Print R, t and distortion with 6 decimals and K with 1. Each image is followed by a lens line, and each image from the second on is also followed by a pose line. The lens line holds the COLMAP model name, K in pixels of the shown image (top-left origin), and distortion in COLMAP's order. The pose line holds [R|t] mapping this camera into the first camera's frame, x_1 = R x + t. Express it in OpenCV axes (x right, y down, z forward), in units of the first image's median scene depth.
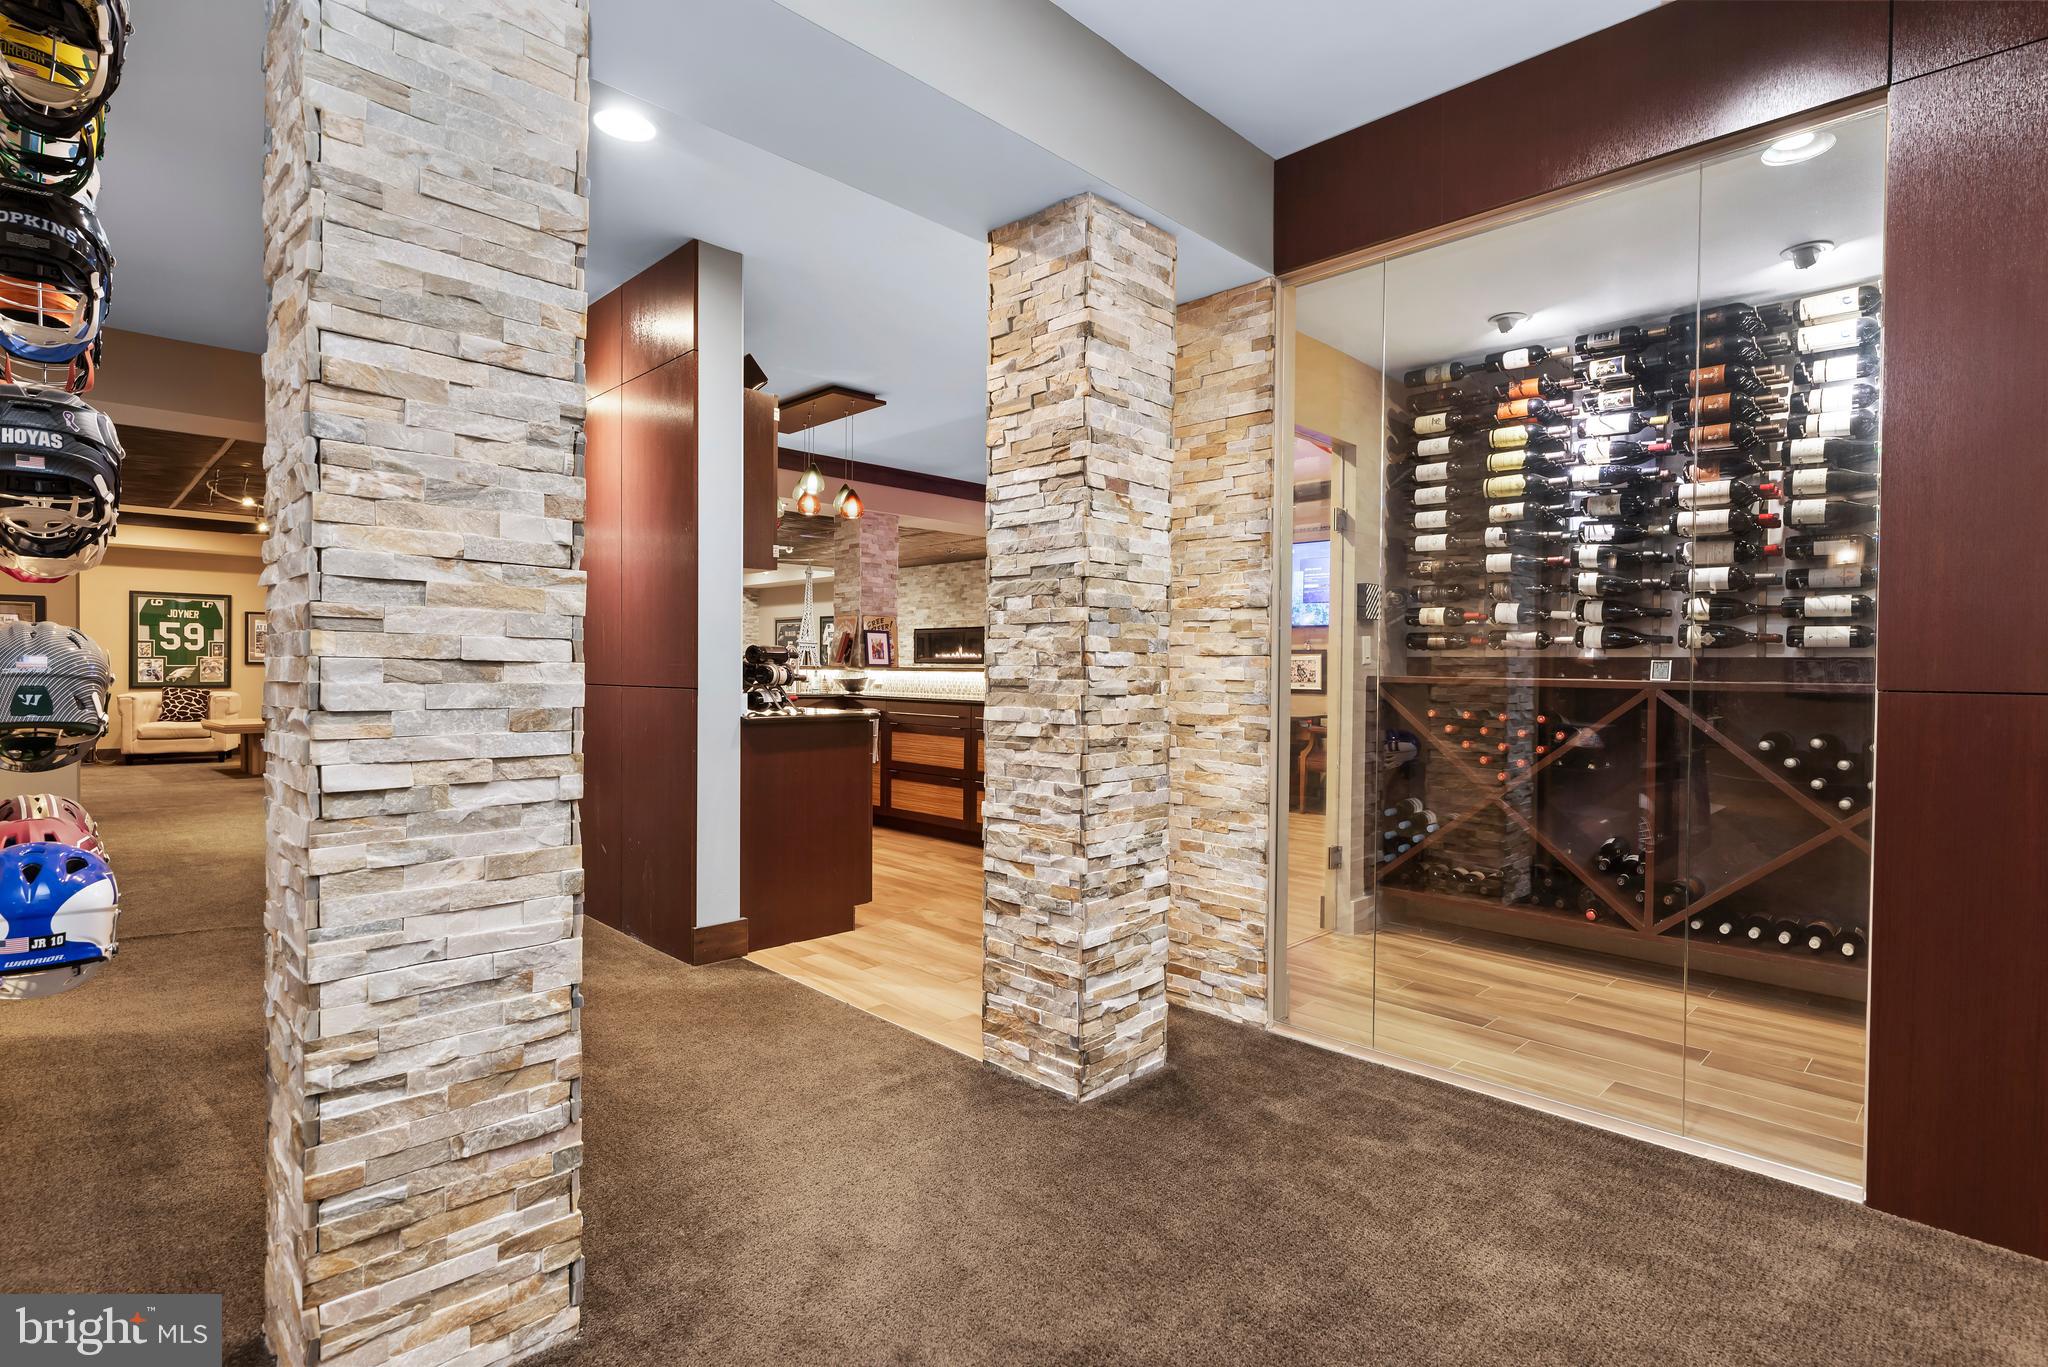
lens RADIAL K [[1005.7, 0, 1042.1], [0, 1005.7, 679.4], [0, 0, 1]] dist [0.000198, 0.000023]
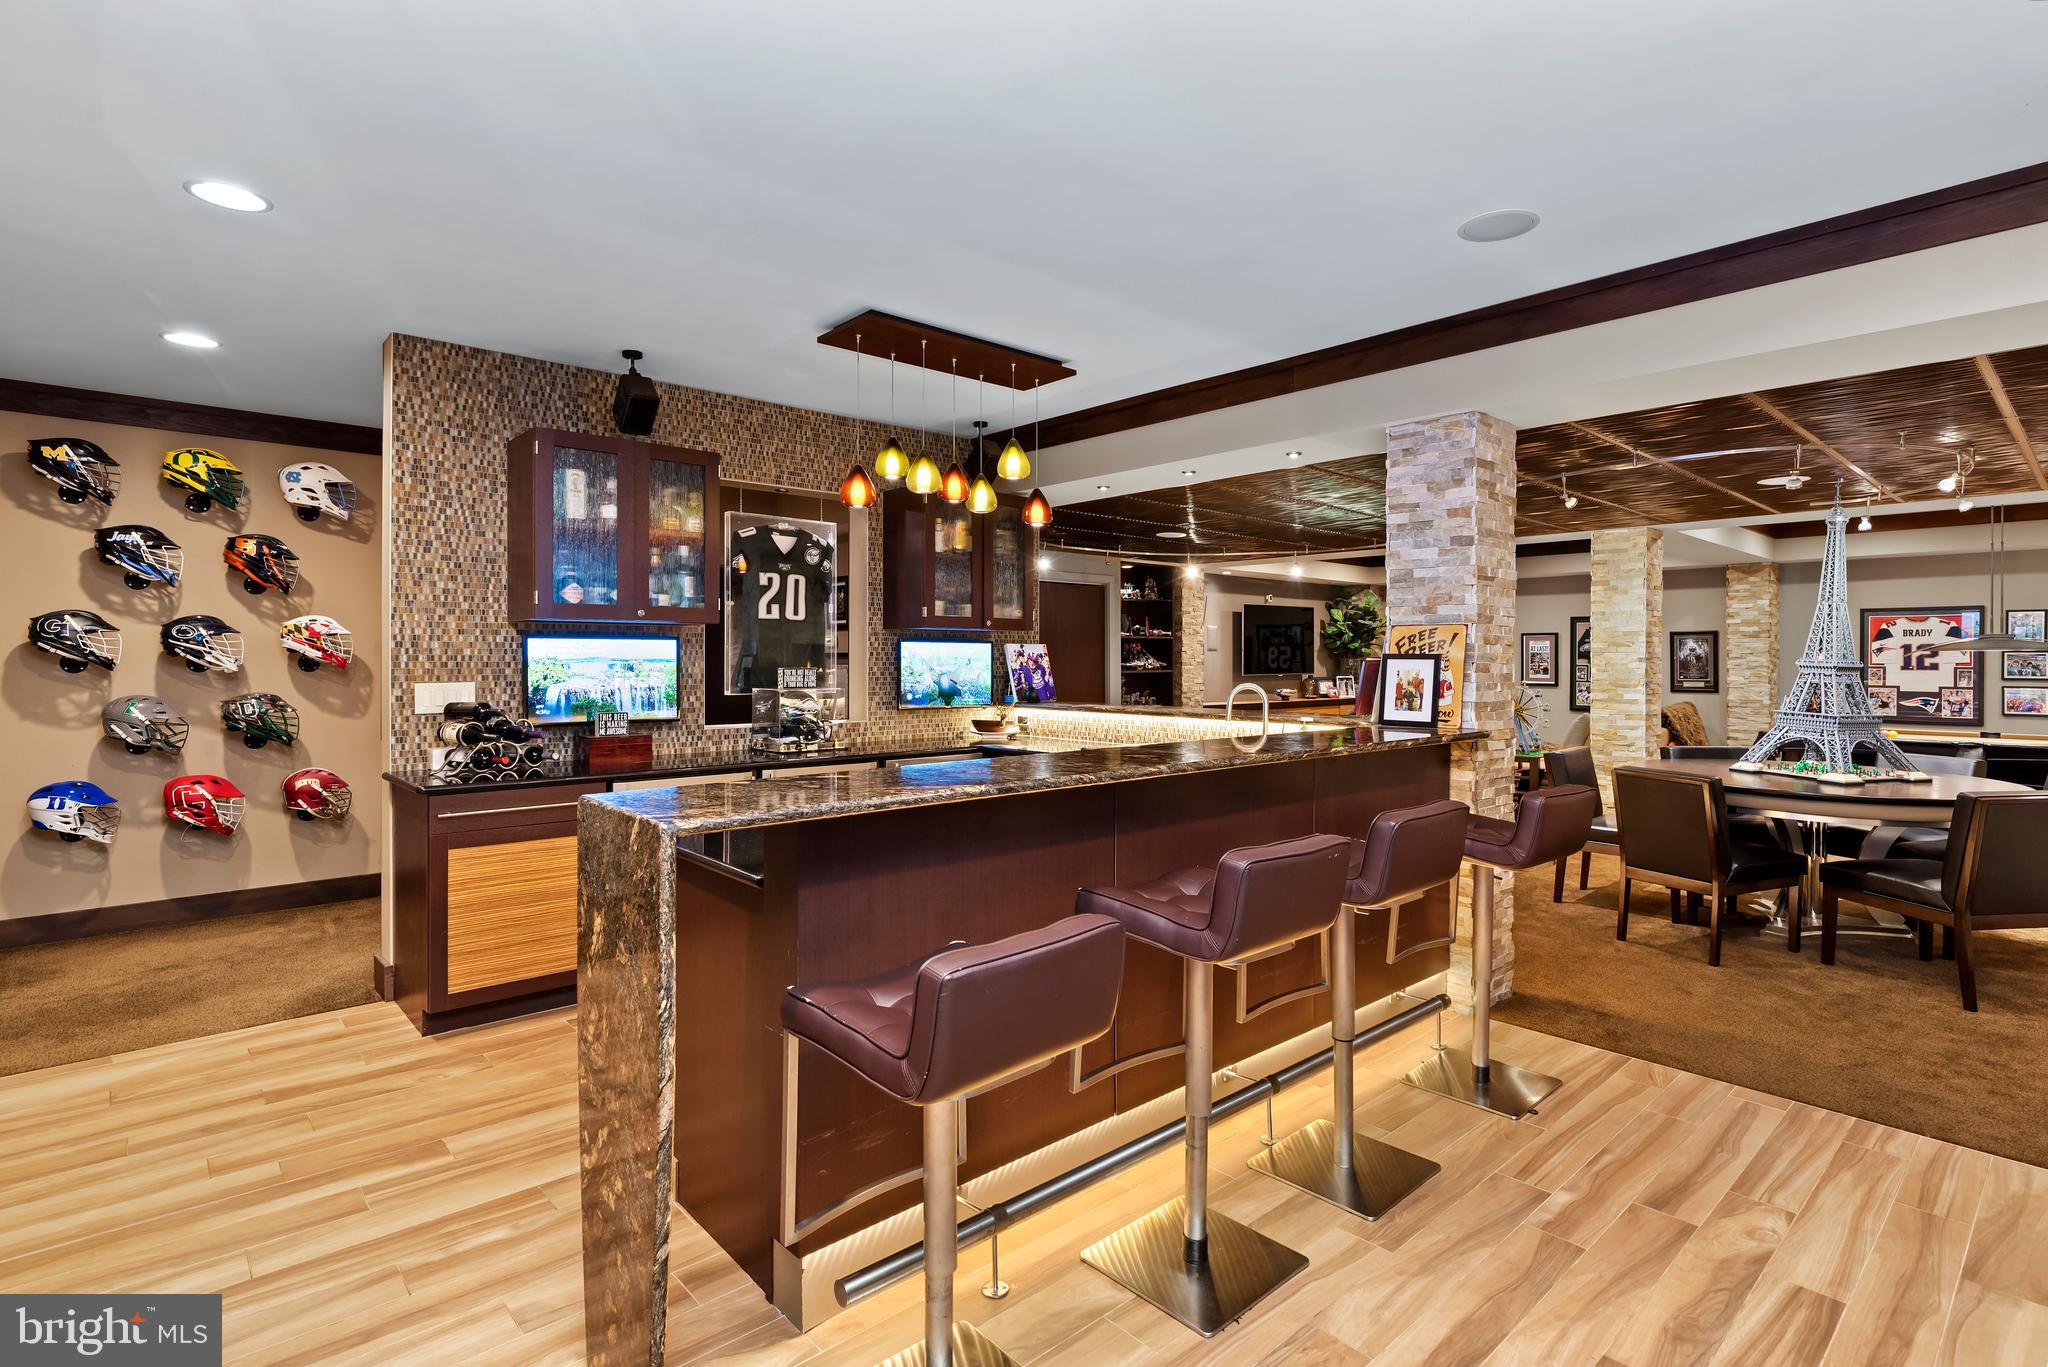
lens RADIAL K [[1005.7, 0, 1054.6], [0, 1005.7, 656.9], [0, 0, 1]] dist [0.000198, 0.000023]
pose [[-0.038123, -0.010883, -0.999214, 0.242751], [-0.014280, 0.999845, -0.010345, -0.027247], [0.999171, 0.013874, -0.038273, 0.585219]]
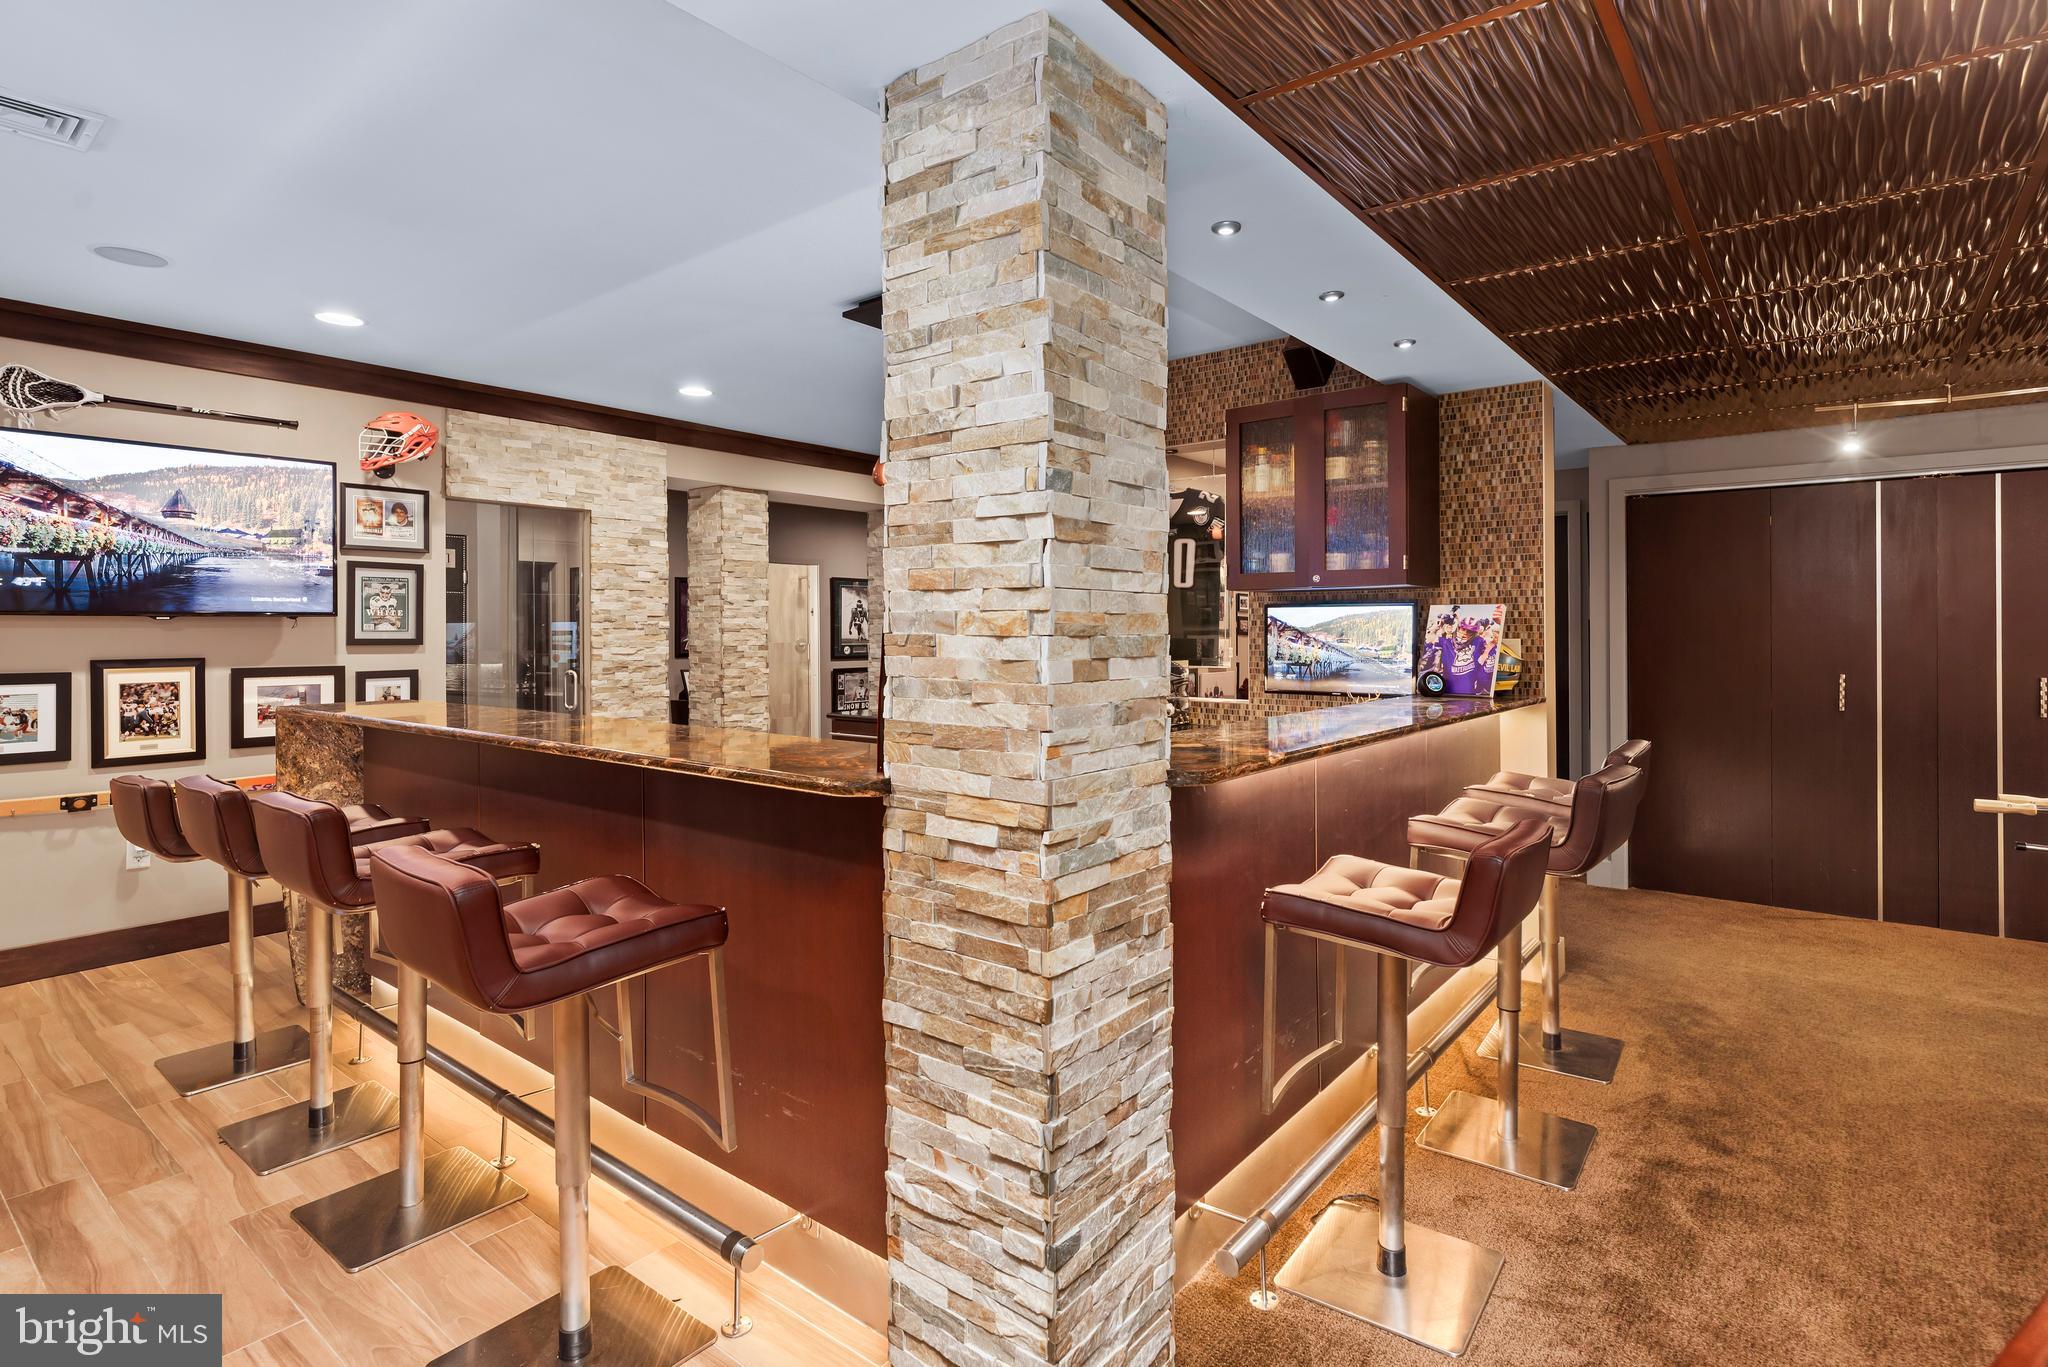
lens RADIAL K [[1005.7, 0, 1046.8], [0, 1005.7, 633.5], [0, 0, 1]] dist [0.000198, 0.000023]
pose [[-0.992374, -0.005610, -0.123137, -0.108414], [-0.007417, 0.999871, 0.014215, -0.033249], [0.123041, 0.015020, -0.992288, 0.872623]]
